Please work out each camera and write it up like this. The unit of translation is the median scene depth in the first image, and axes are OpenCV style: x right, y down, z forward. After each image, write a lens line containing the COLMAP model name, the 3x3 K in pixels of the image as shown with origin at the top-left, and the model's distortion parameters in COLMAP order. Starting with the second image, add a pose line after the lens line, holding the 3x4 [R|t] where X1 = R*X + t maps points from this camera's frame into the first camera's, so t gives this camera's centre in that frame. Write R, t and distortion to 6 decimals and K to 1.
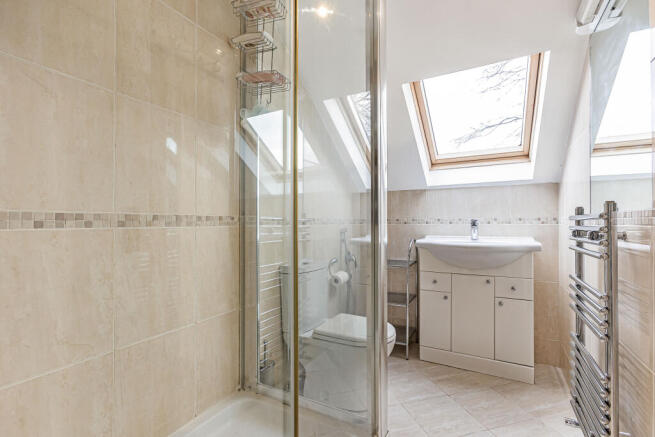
lens RADIAL K [[299.6, 0, 328.8], [0, 299.6, 220.9], [0, 0, 1]] dist [-0.000973, -0.000074]
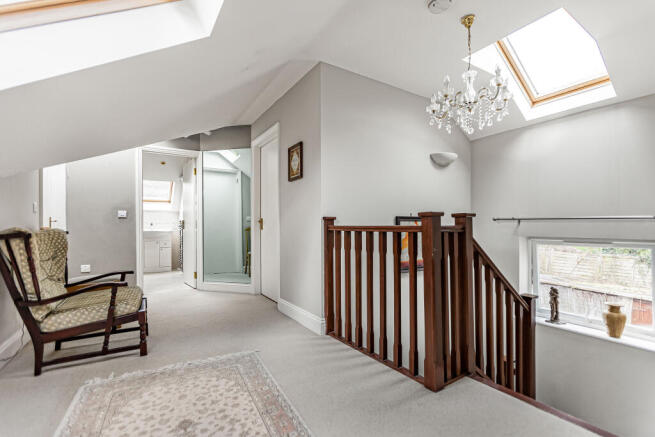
lens RADIAL K [[299.6, 0, 328.0], [0, 299.6, 221.0], [0, 0, 1]] dist [-0.000973, -0.000074]
pose [[0.481258, 0.011522, 0.876503, -1.430857], [-0.006884, 0.999932, -0.009365, -0.008501], [-0.876552, -0.001527, 0.481305, -2.176550]]
